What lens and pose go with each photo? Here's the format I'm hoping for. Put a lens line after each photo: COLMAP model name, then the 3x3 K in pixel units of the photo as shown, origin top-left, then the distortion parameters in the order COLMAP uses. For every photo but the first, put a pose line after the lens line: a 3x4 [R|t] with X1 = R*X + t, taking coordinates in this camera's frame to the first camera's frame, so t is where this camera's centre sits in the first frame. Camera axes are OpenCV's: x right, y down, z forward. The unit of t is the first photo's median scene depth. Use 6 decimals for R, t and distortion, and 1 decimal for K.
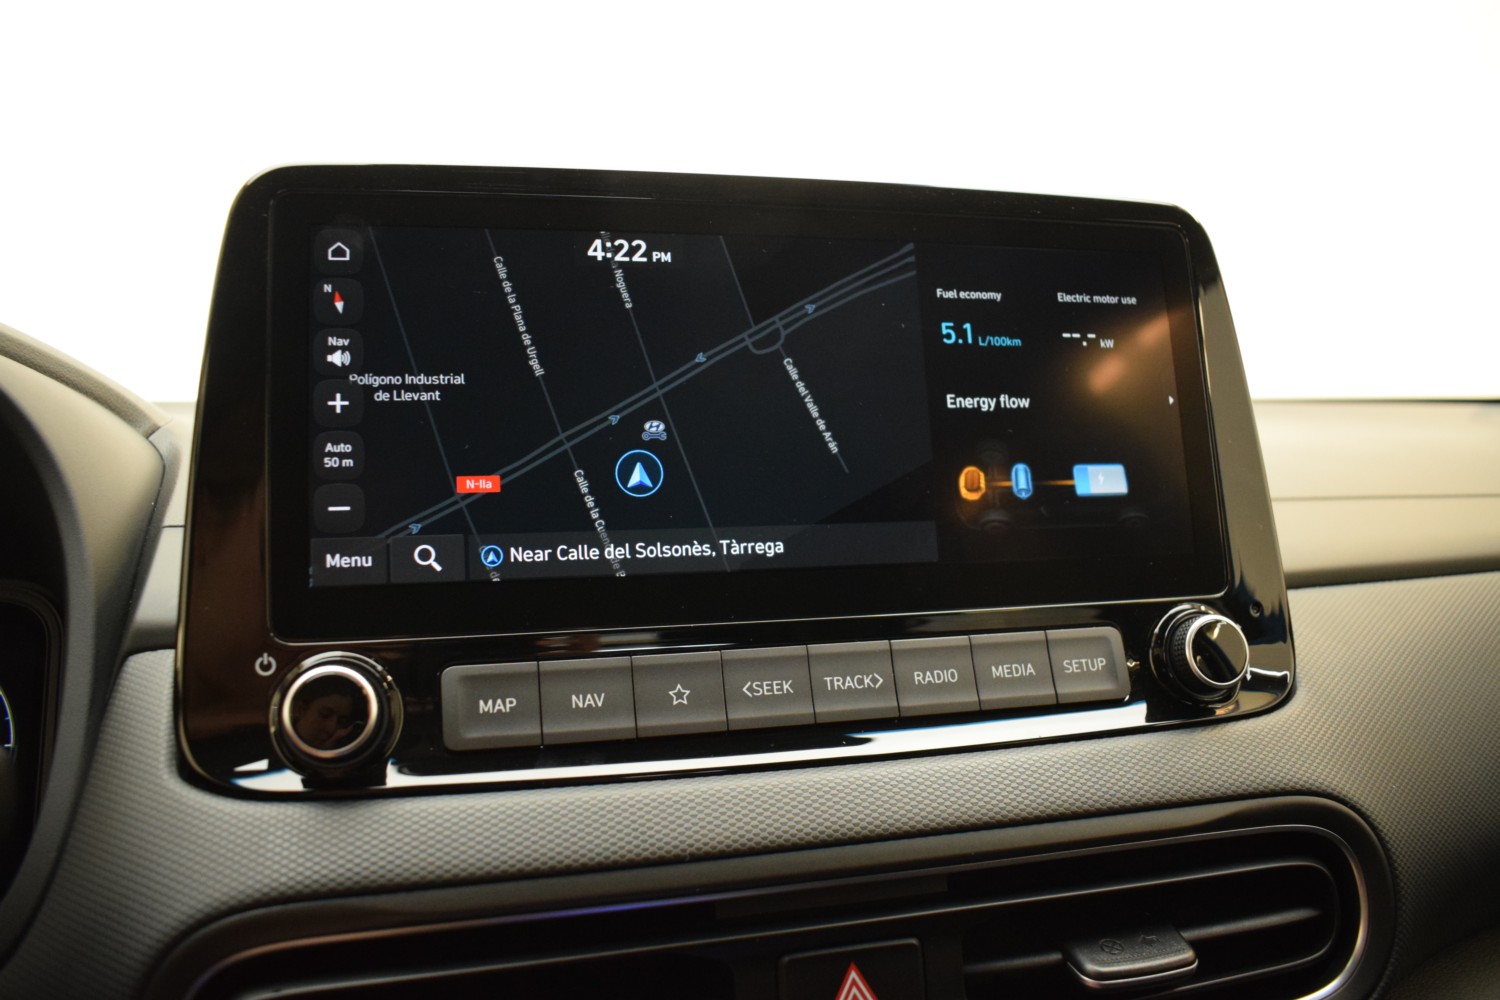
lens RADIAL K [[1134.2, 0, 750.0], [0, 1134.2, 500.0], [0, 0, 1]] dist [-0.099754, 0.001168]
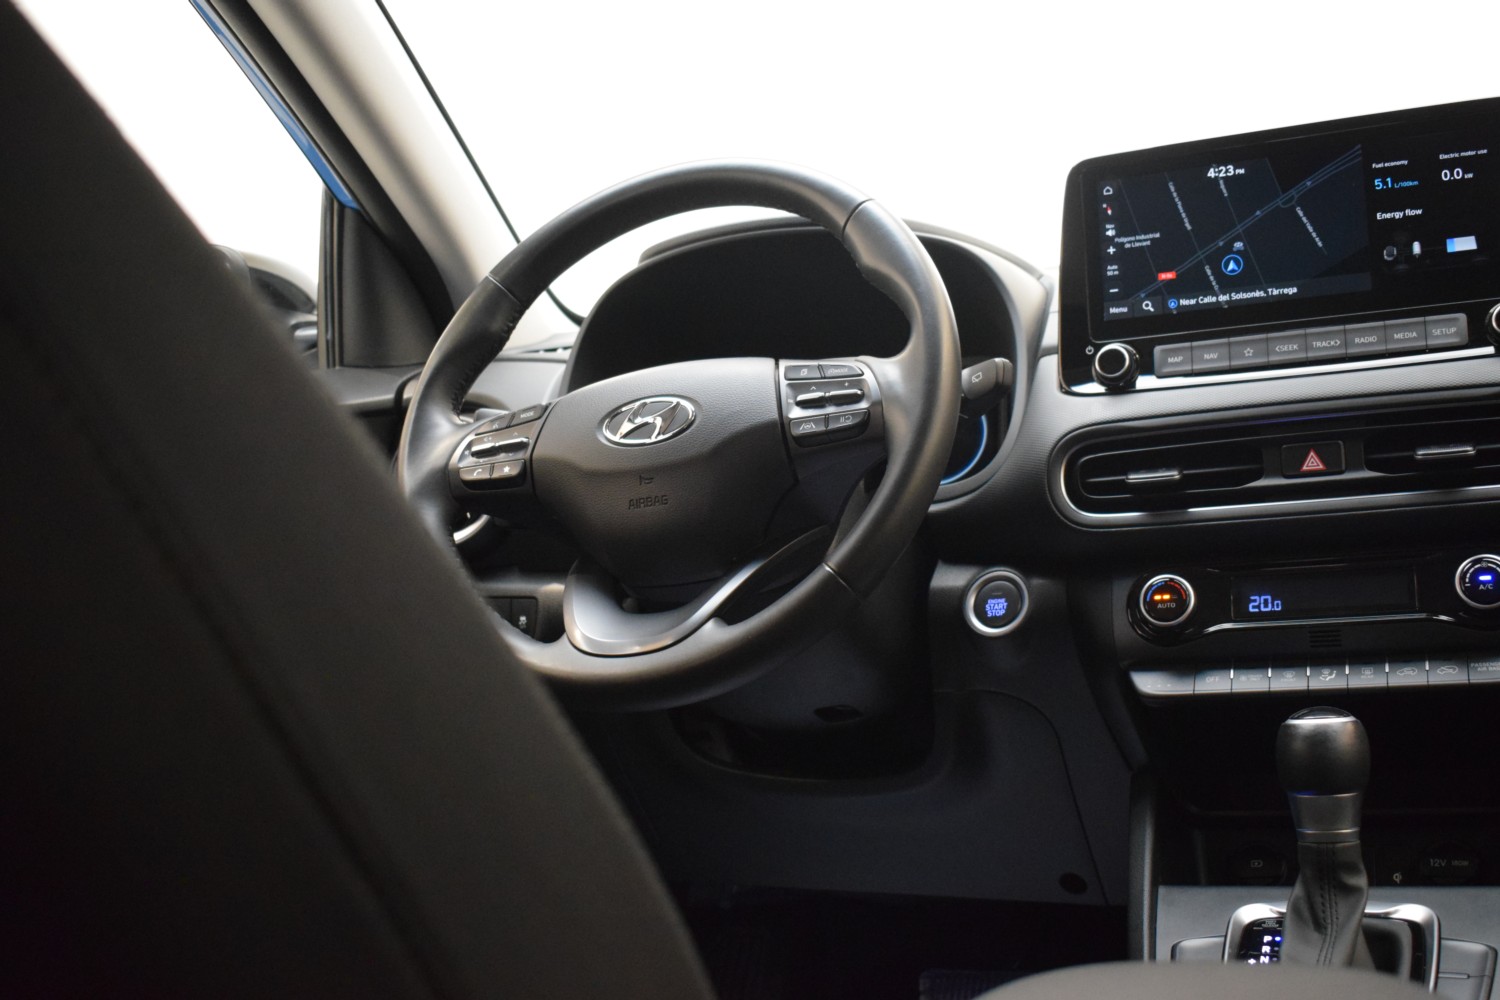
lens RADIAL K [[1781.7, 0, 750.0], [0, 1781.7, 500.0], [0, 0, 1]] dist [-0.024691, -0.034510]
pose [[0.798424, -0.038656, -0.600854, 1.348596], [0.066853, 0.997458, 0.024665, 0.316935], [0.598373, -0.059862, 0.798978, -2.691722]]
